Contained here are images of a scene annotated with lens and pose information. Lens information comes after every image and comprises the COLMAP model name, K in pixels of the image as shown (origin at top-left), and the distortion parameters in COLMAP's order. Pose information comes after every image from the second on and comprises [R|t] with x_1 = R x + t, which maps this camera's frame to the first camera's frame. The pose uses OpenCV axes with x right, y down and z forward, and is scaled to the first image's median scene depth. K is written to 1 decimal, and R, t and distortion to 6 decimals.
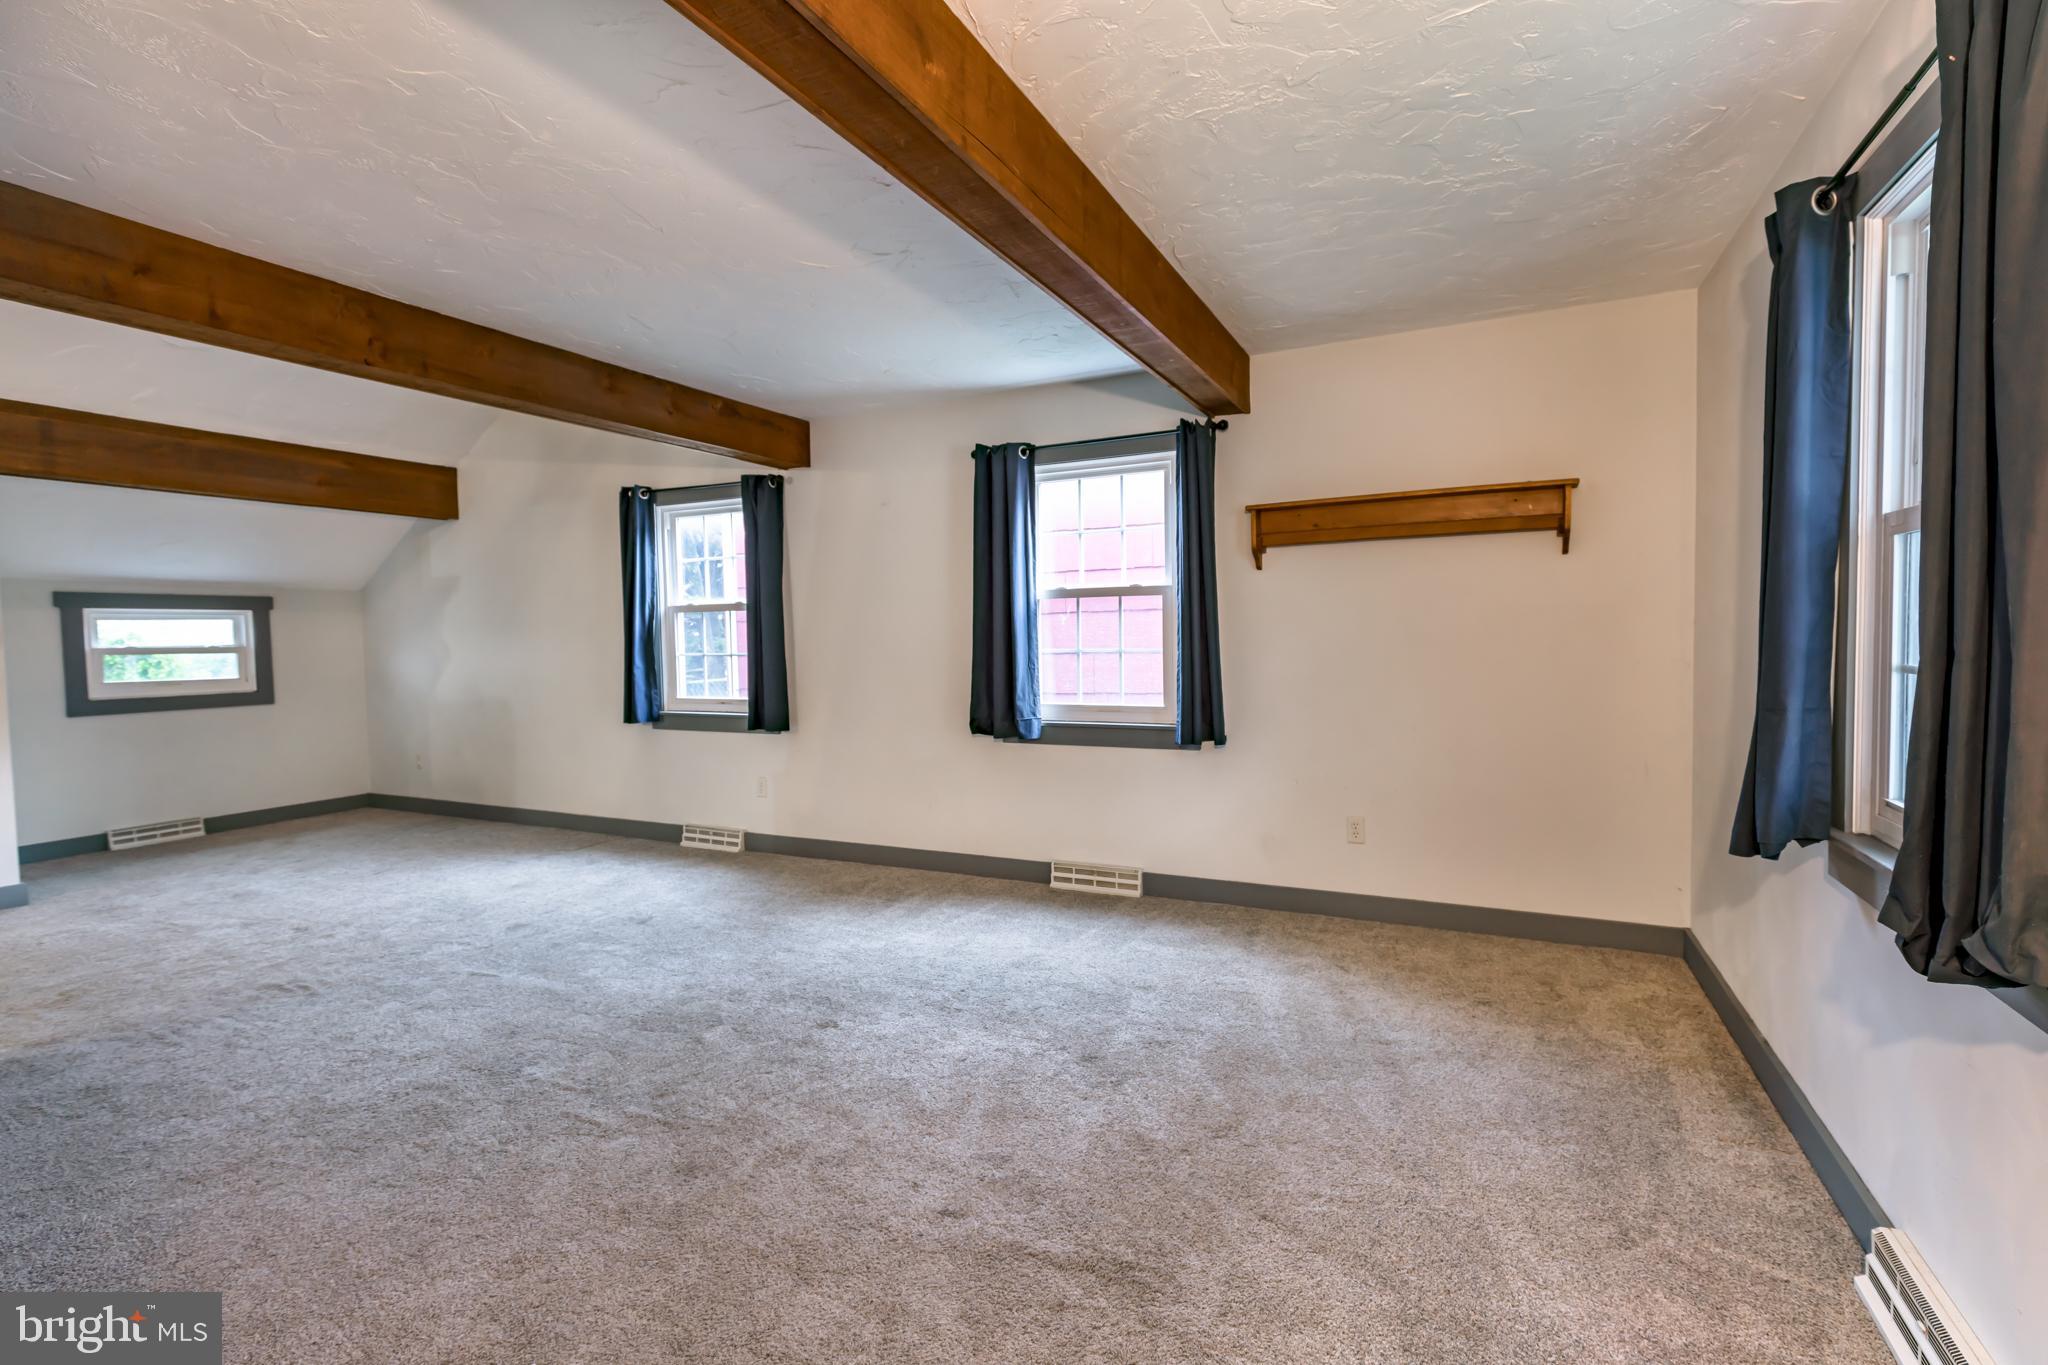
lens RADIAL K [[925.4, 0, 1045.5], [0, 925.4, 691.6], [0, 0, 1]] dist [0.004501, -0.000671]
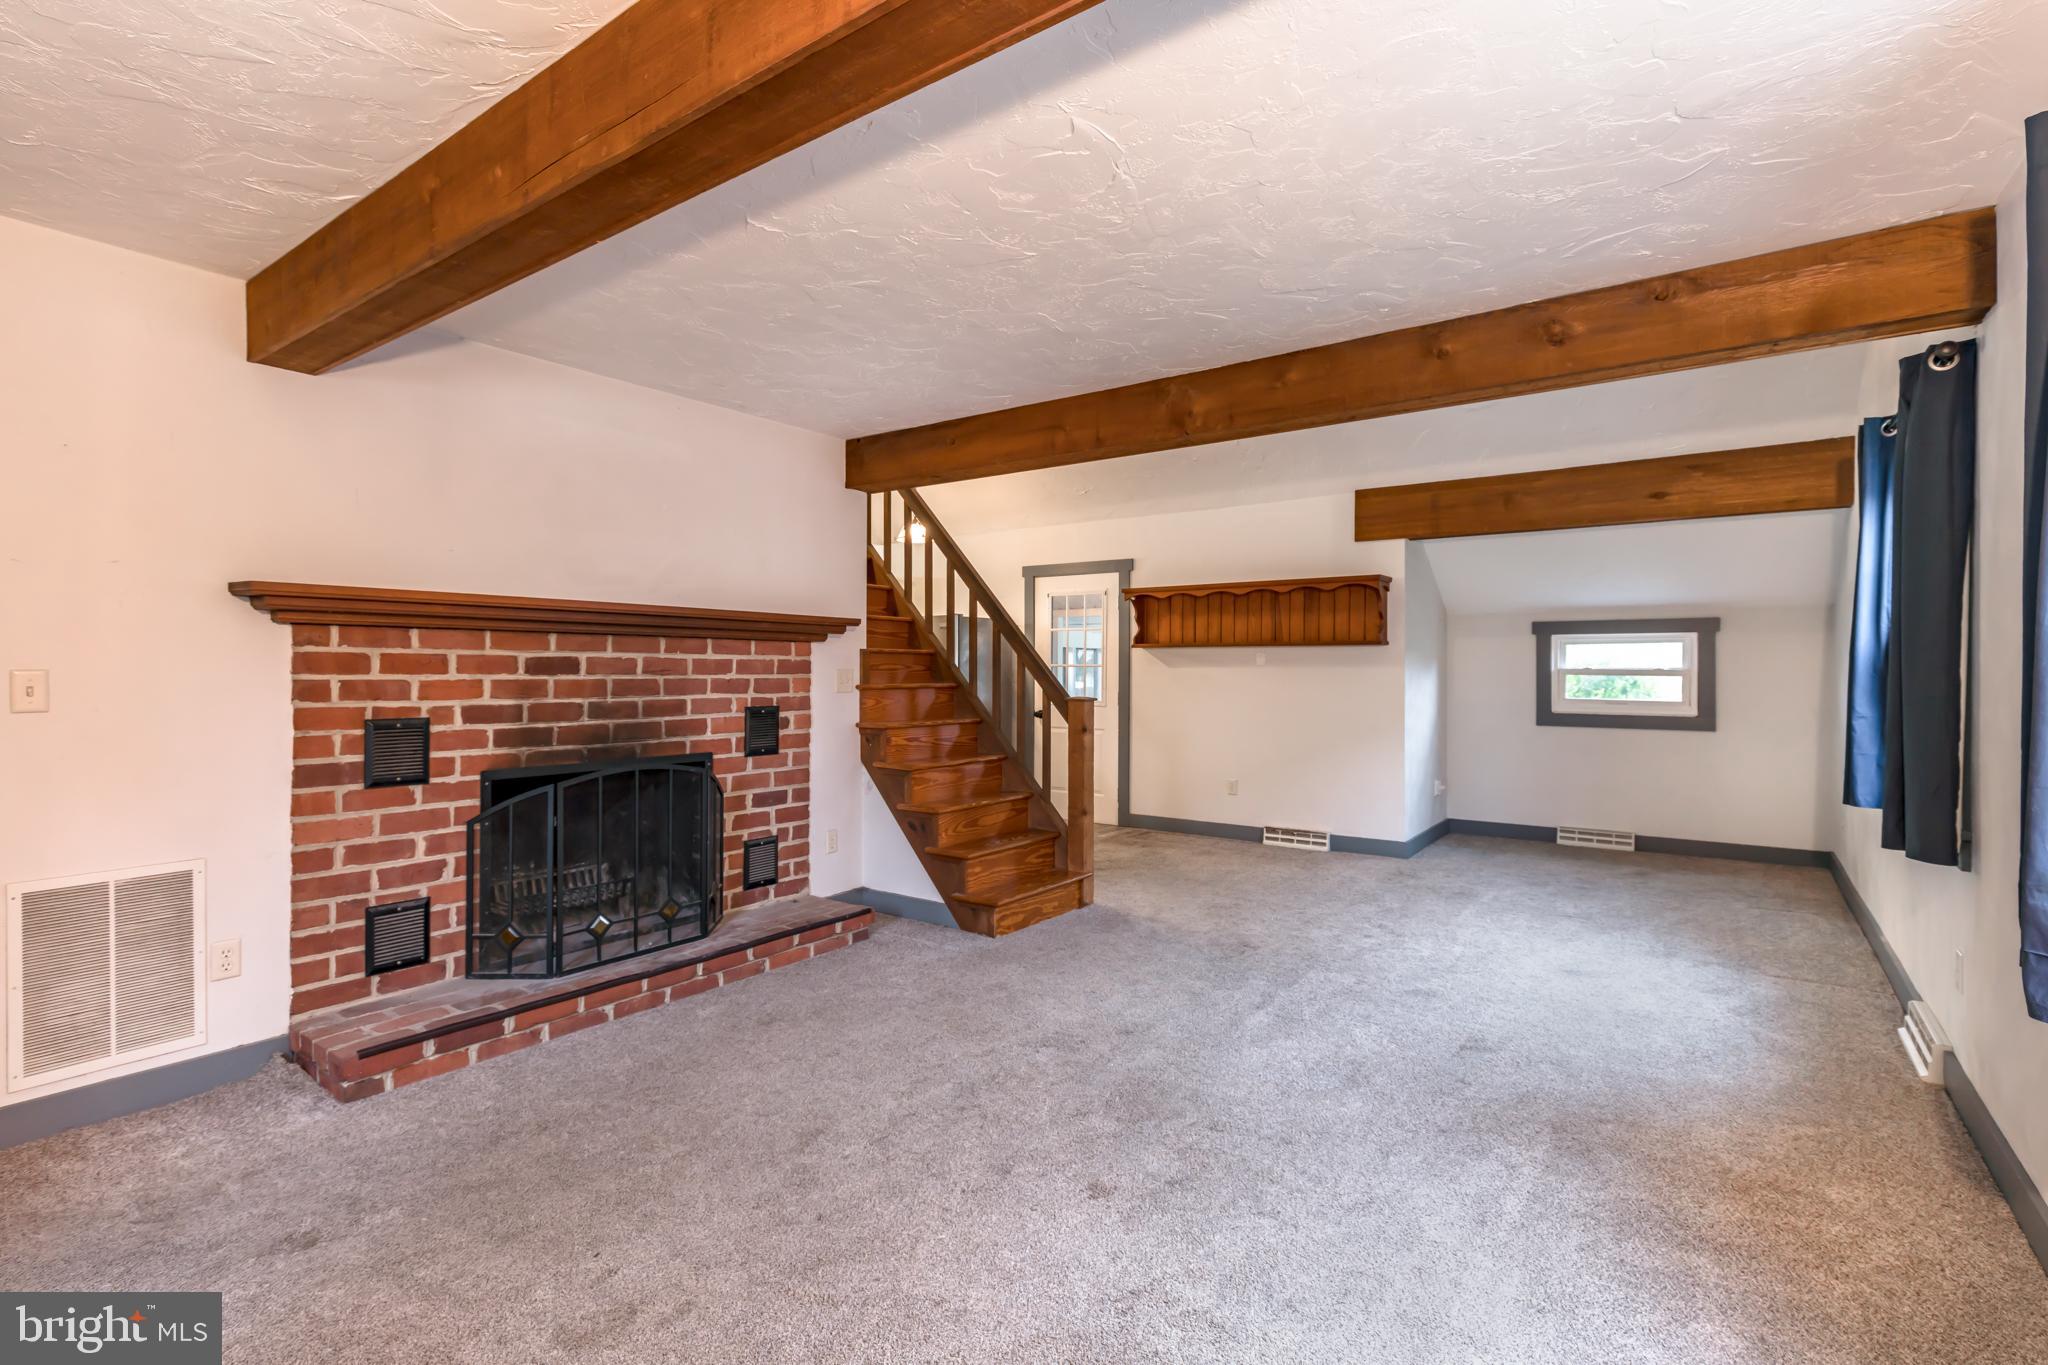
lens RADIAL K [[935.9, 0, 1024.0], [0, 935.9, 682.5], [0, 0, 1]] dist [0.008226, -0.000558]
pose [[-0.186516, 0.032969, -0.981899, 0.340577], [-0.060868, 0.997129, 0.045042, -0.053610], [0.980565, 0.068167, -0.183973, 0.713499]]
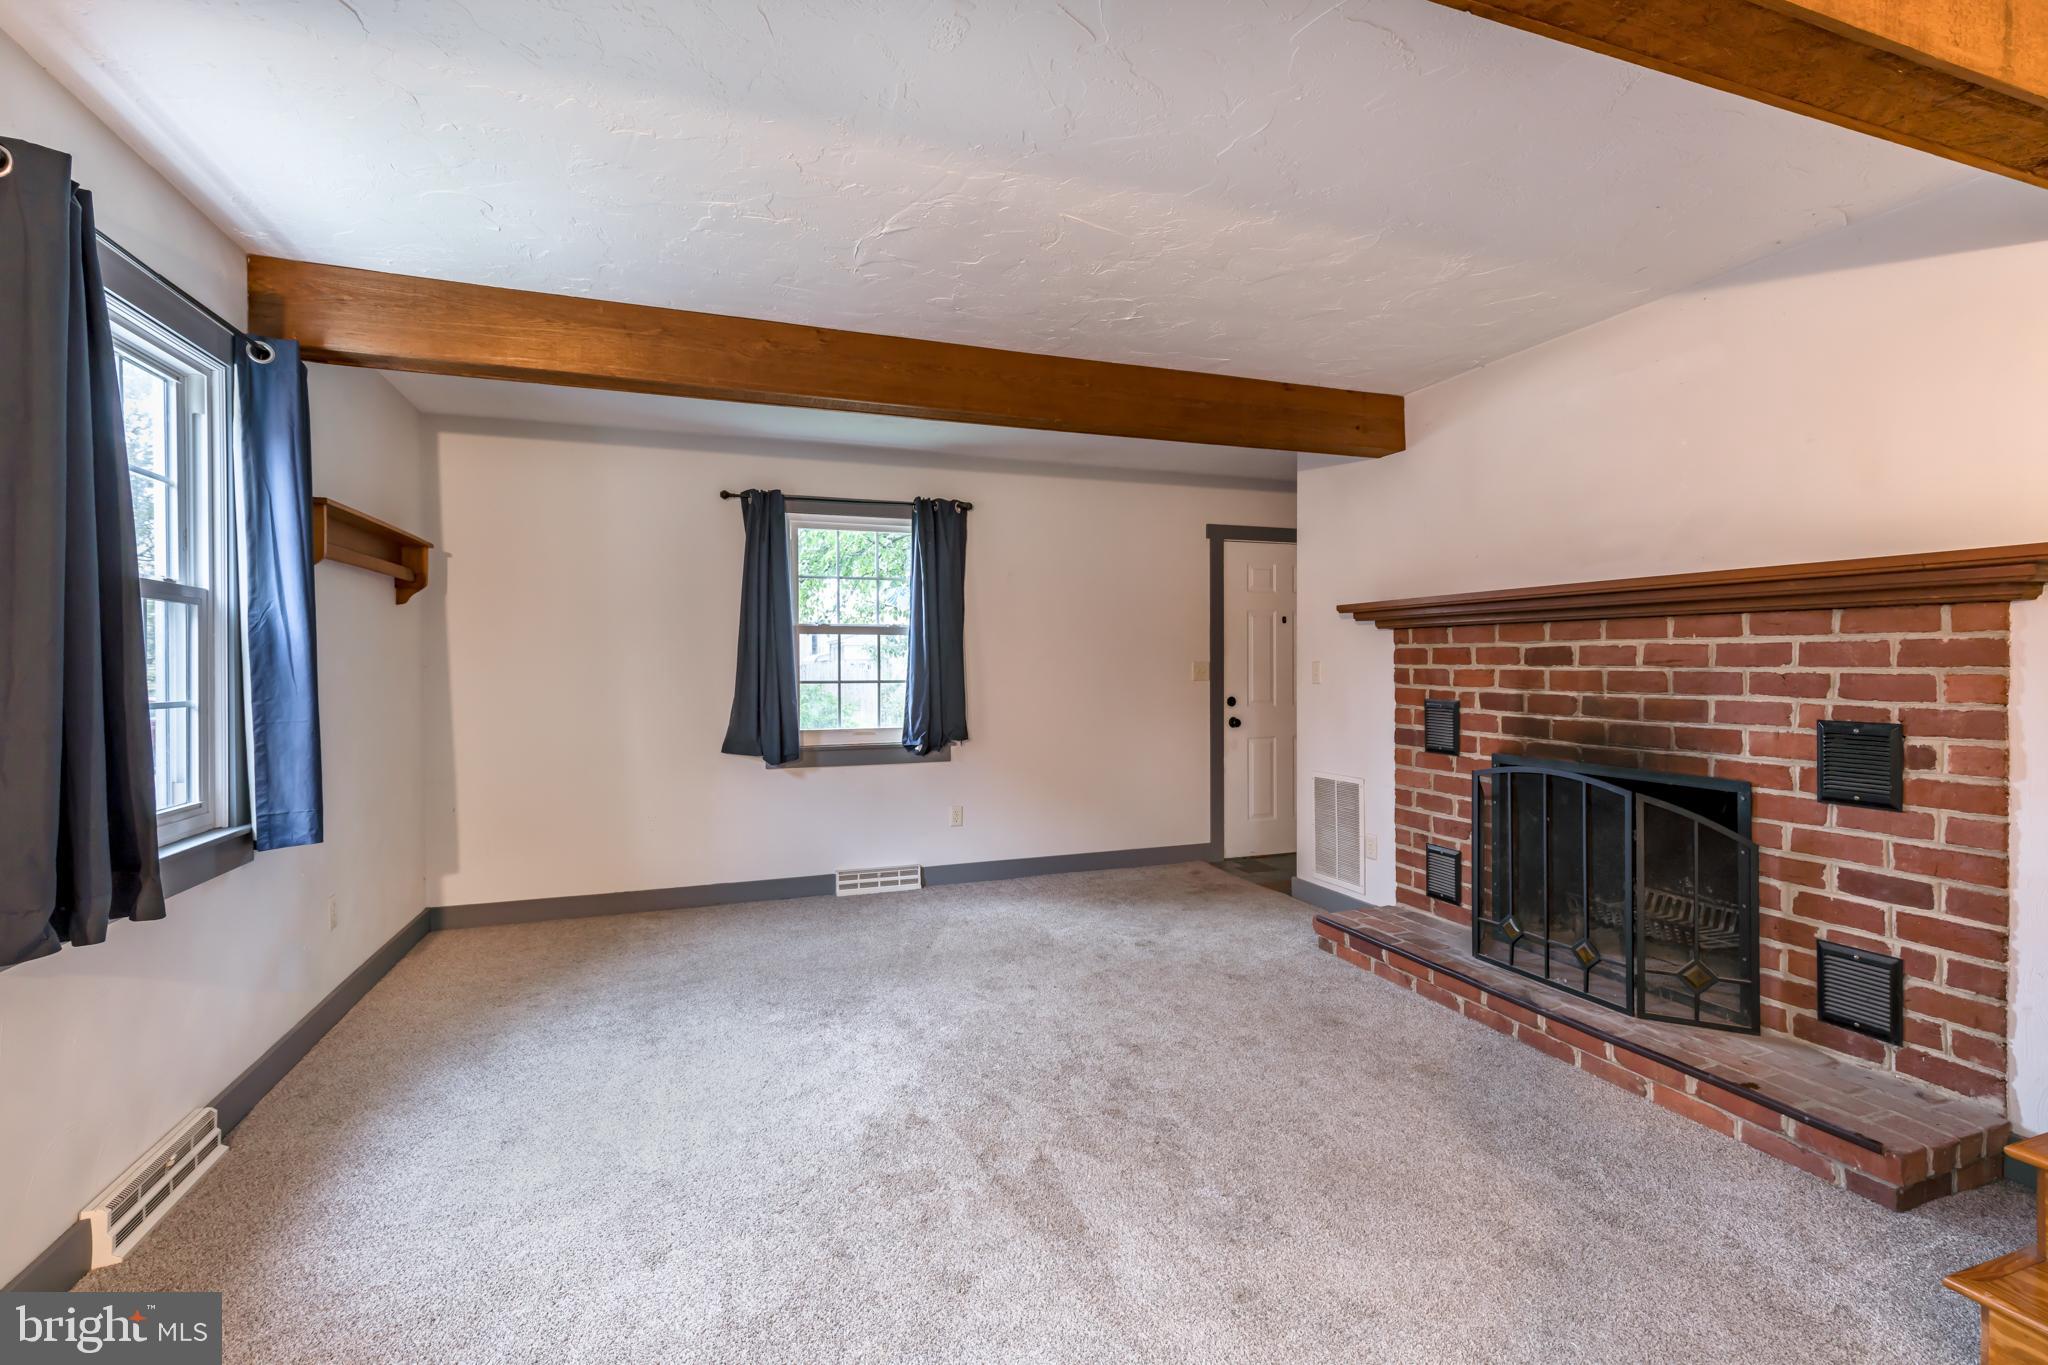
lens RADIAL K [[935.9, 0, 1024.0], [0, 935.9, 682.5], [0, 0, 1]] dist [0.008226, -0.000558]
pose [[-0.712557, 0.006952, 0.701580, -0.619741], [0.063177, 0.996525, 0.054290, -0.054915], [-0.698764, 0.083009, -0.710520, 1.026773]]
